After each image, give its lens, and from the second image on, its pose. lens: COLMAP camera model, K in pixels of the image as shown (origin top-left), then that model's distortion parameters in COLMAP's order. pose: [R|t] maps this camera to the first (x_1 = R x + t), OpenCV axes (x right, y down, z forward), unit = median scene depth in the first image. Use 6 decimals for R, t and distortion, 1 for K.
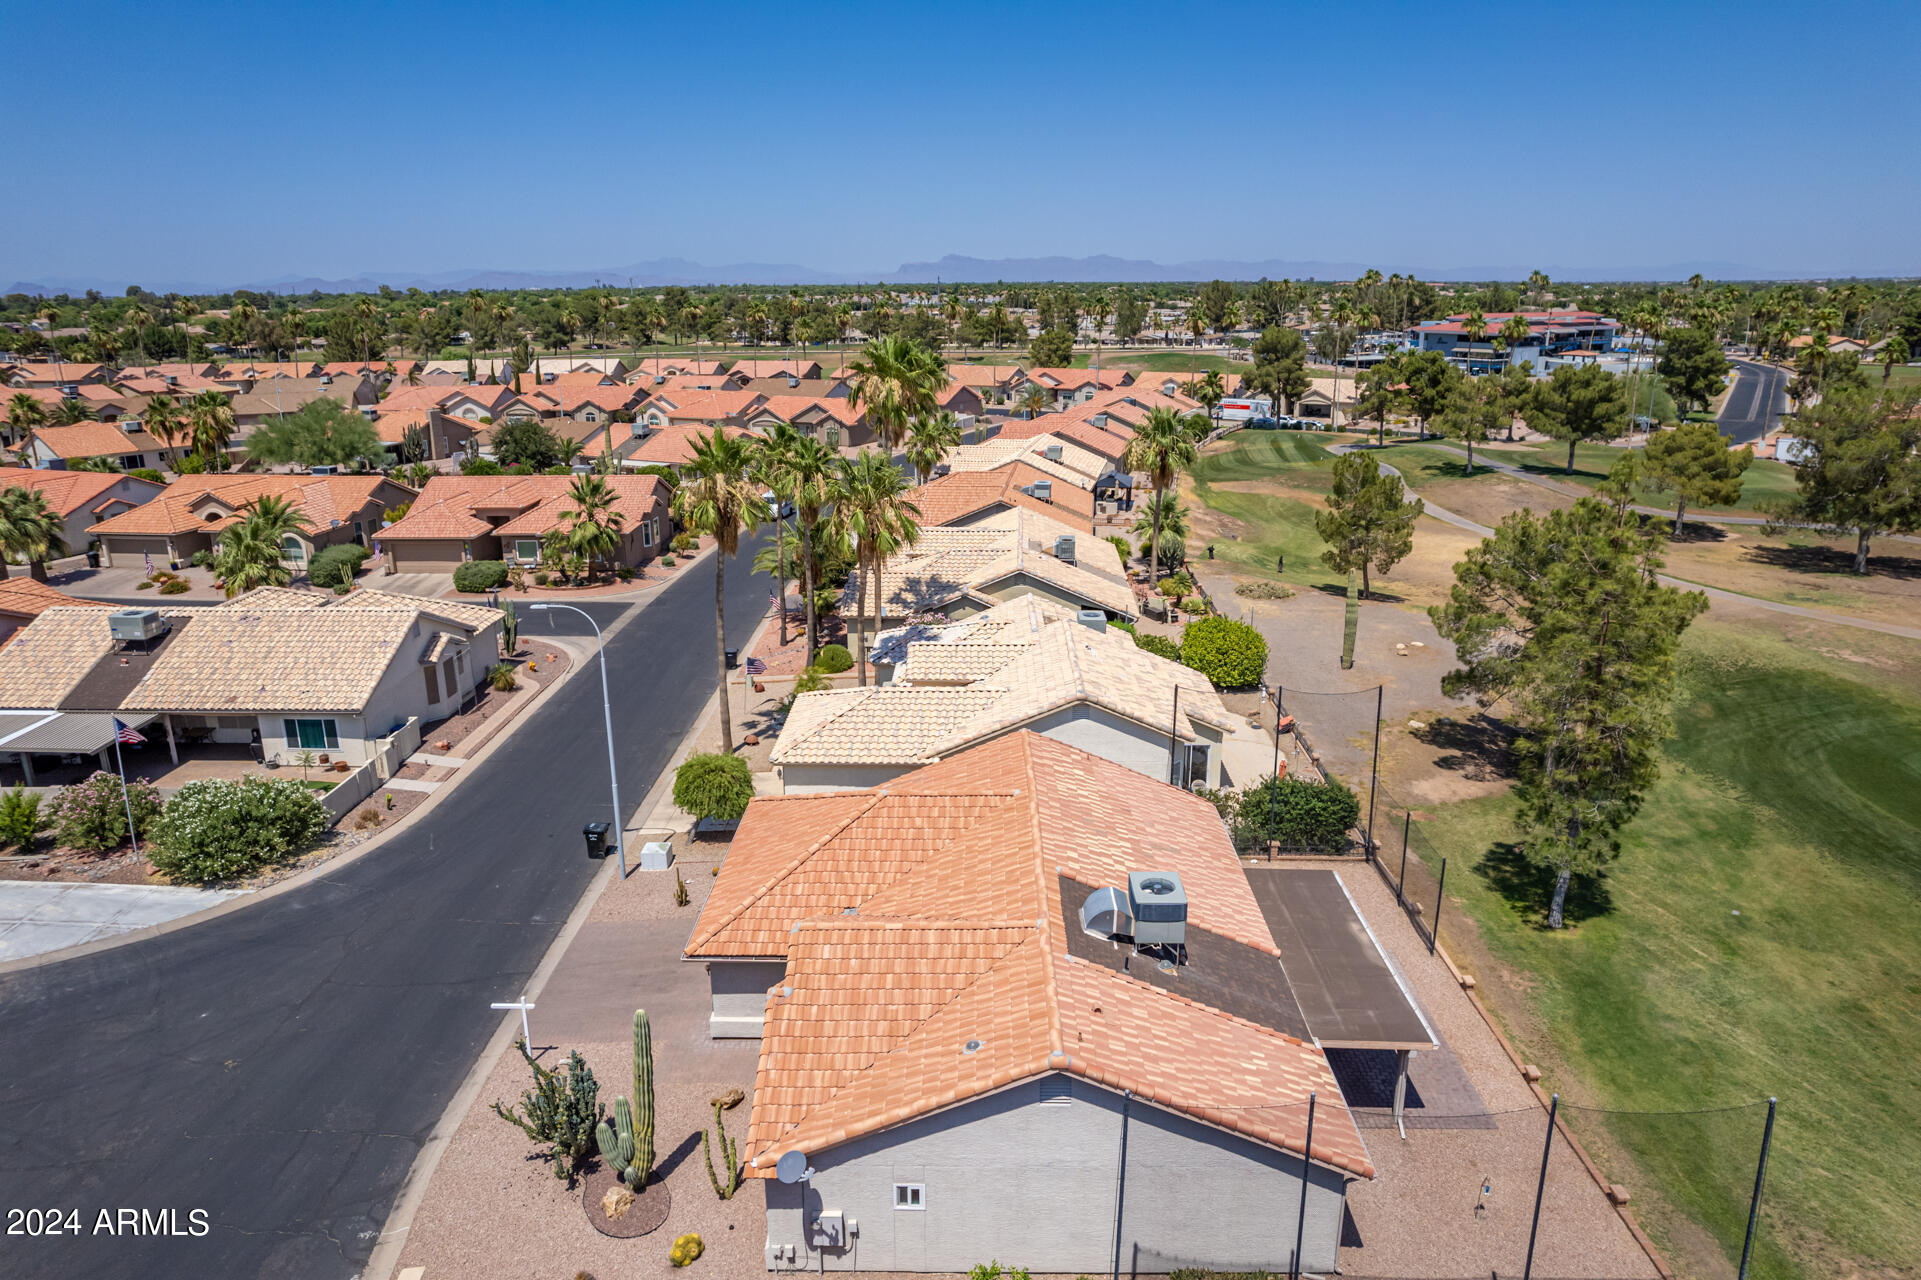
lens RADIAL K [[1232.5, 0, 956.9], [0, 1232.5, 635.8], [0, 0, 1]] dist [-0.075449, 0.067323]
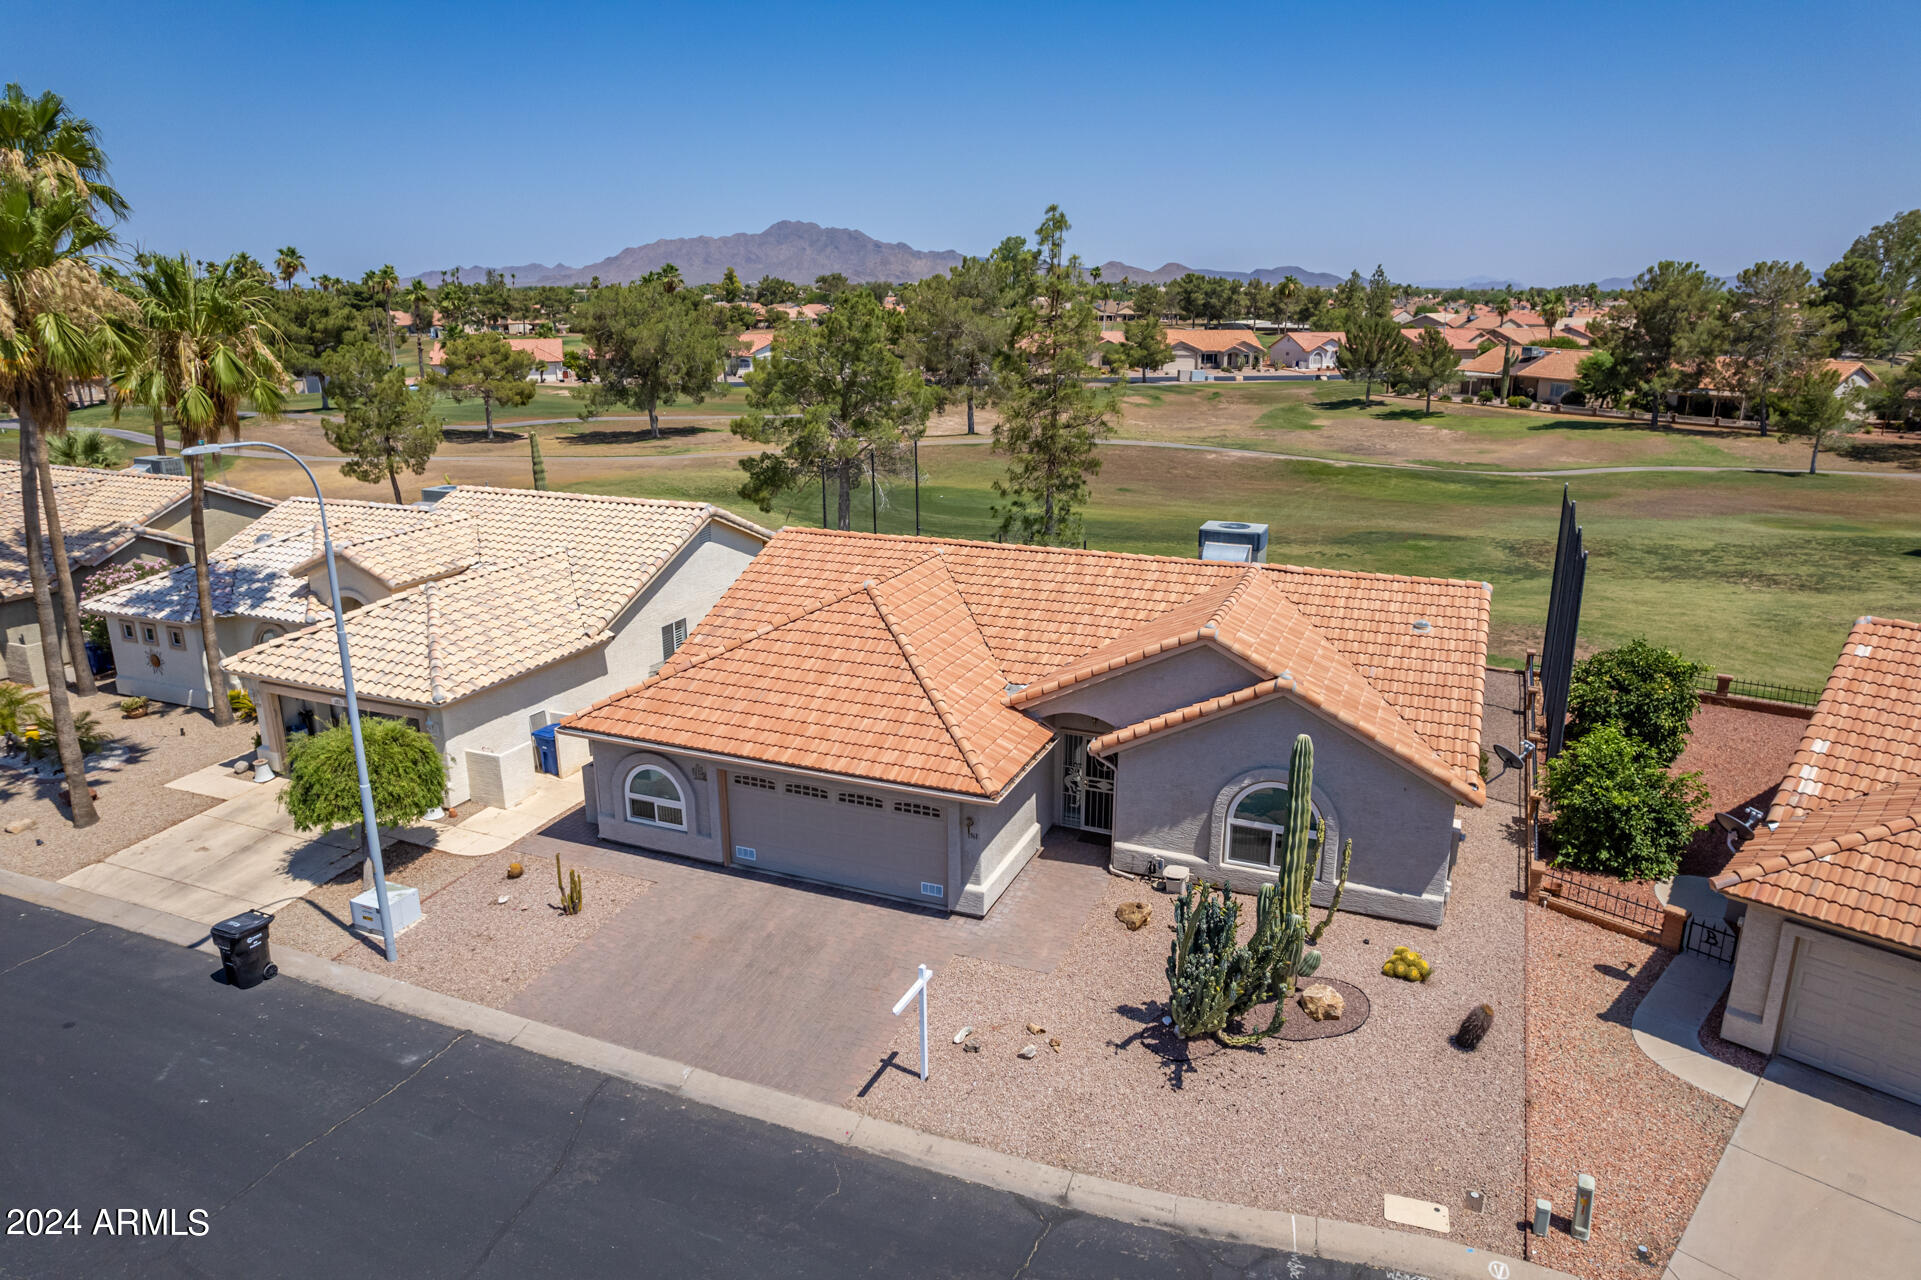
lens RADIAL K [[1232.5, 0, 959.1], [0, 1232.5, 636.5], [0, 0, 1]] dist [-0.075449, 0.067323]
pose [[0.369770, -0.247738, 0.895486, -0.624798], [0.255358, 0.953779, 0.158421, 0.040814], [-0.893344, 0.170090, 0.415941, 0.528075]]
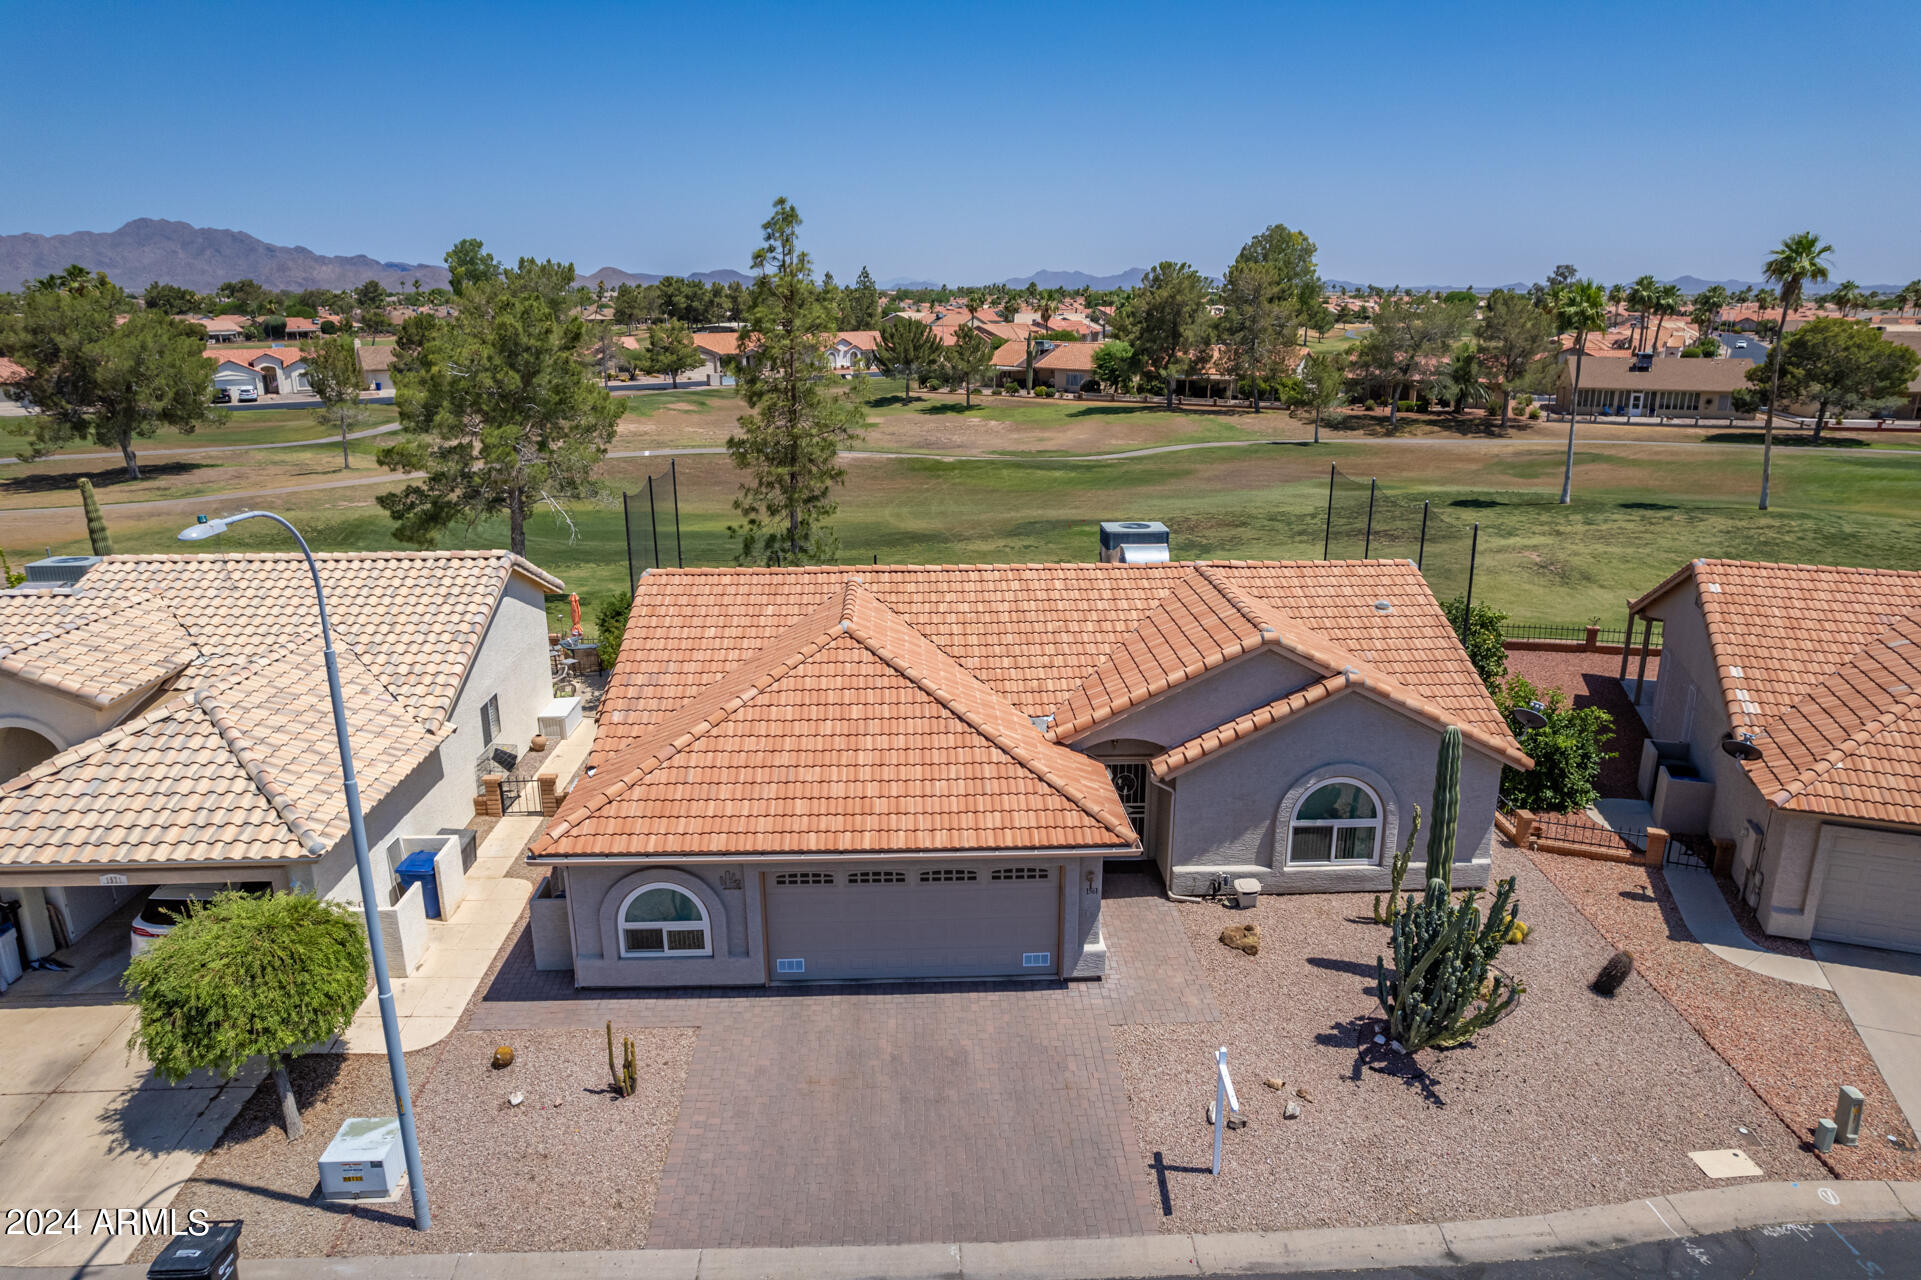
lens RADIAL K [[1232.5, 0, 959.4], [0, 1232.5, 636.7], [0, 0, 1]] dist [-0.075449, 0.067323]
pose [[-0.056359, -0.264313, 0.962789, -0.597776], [0.278481, 0.921889, 0.269387, -0.027654], [-0.958787, 0.283301, 0.021649, 0.777901]]
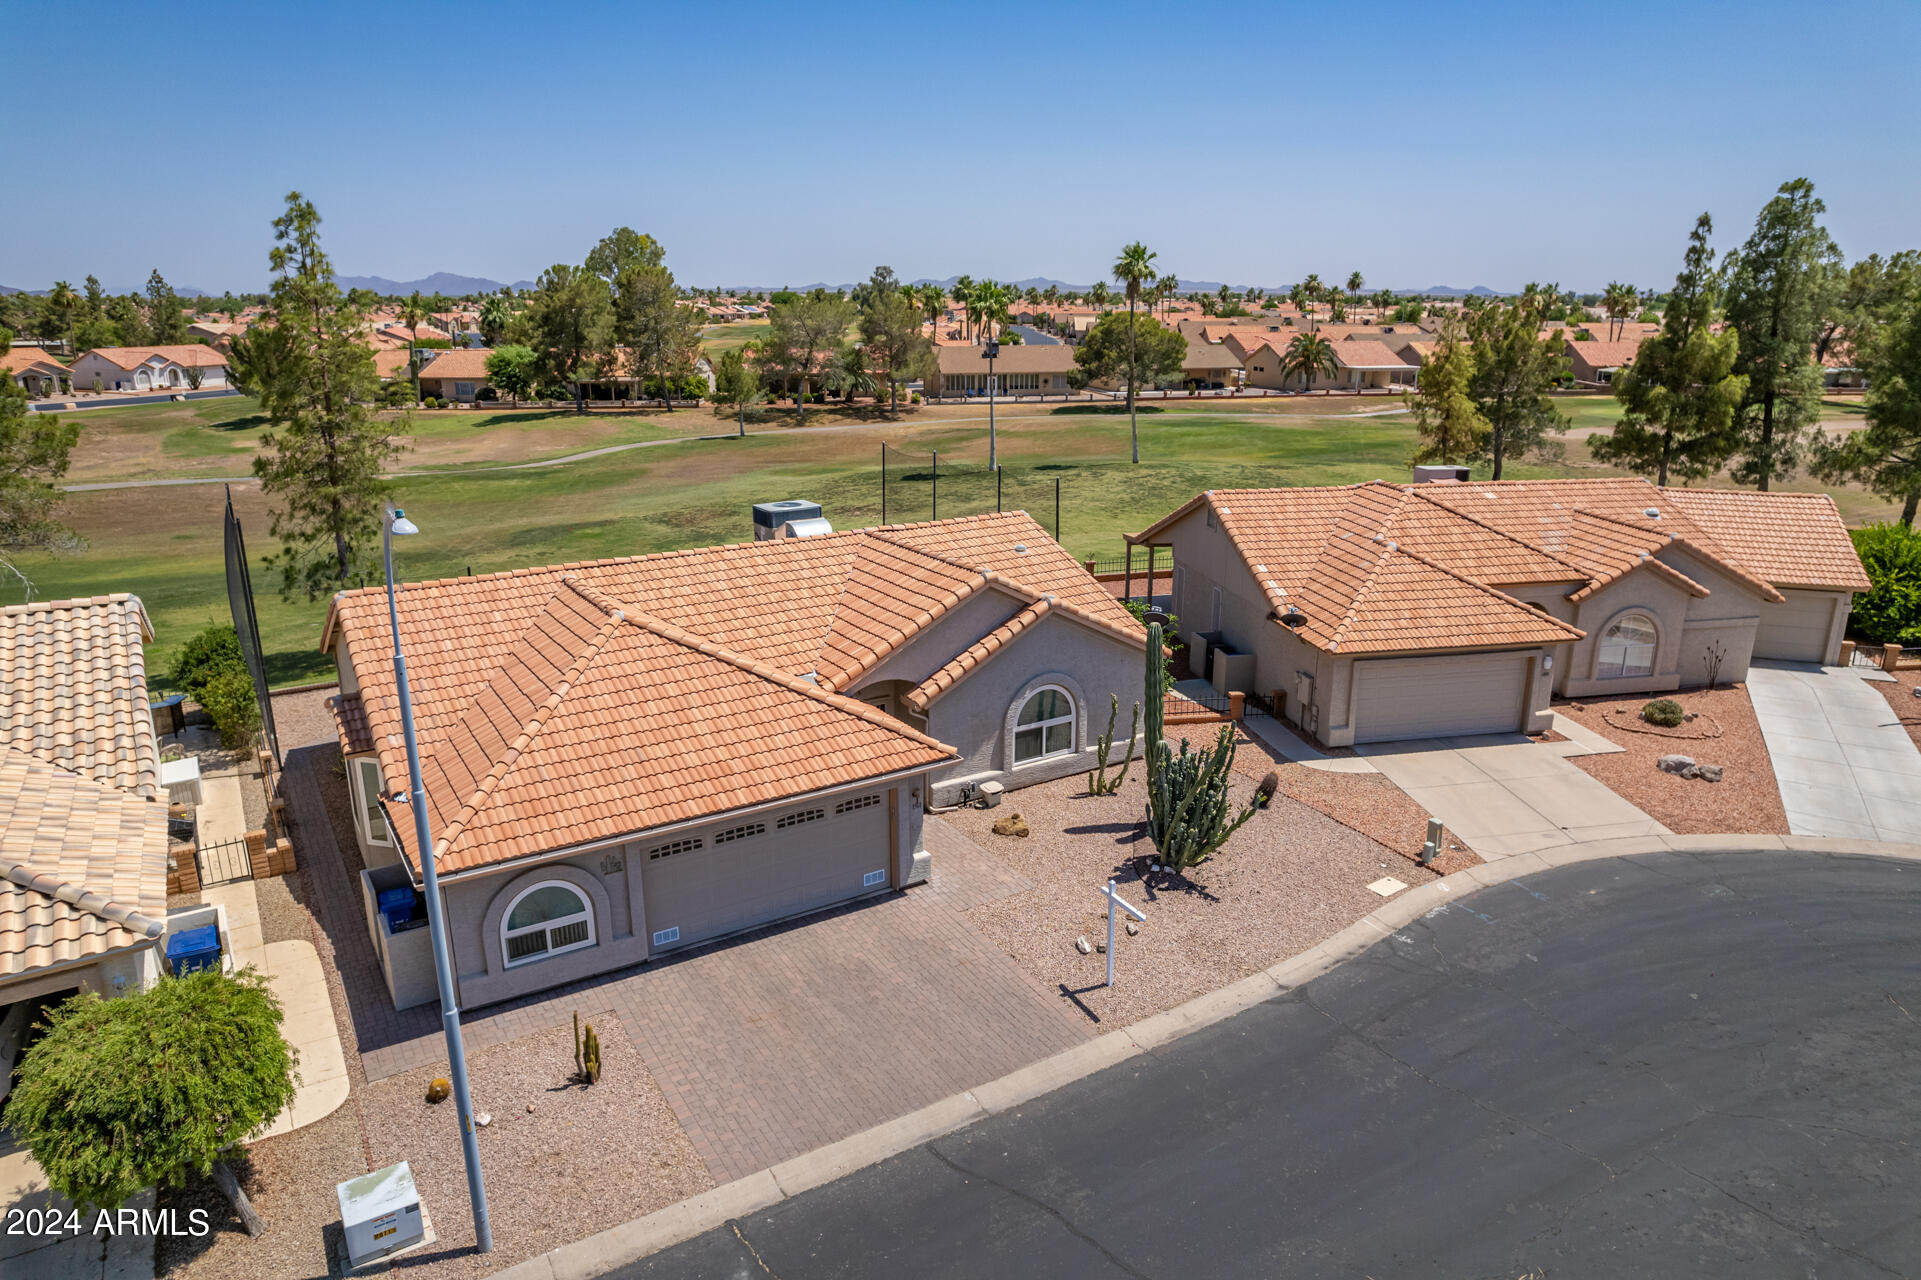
lens RADIAL K [[1232.5, 0, 959.1], [0, 1232.5, 633.0], [0, 0, 1]] dist [-0.075449, 0.067323]
pose [[-0.549720, -0.215968, 0.806948, -0.608266], [0.236139, 0.886426, 0.398105, -0.080389], [-0.801278, 0.409398, -0.436288, 0.967546]]
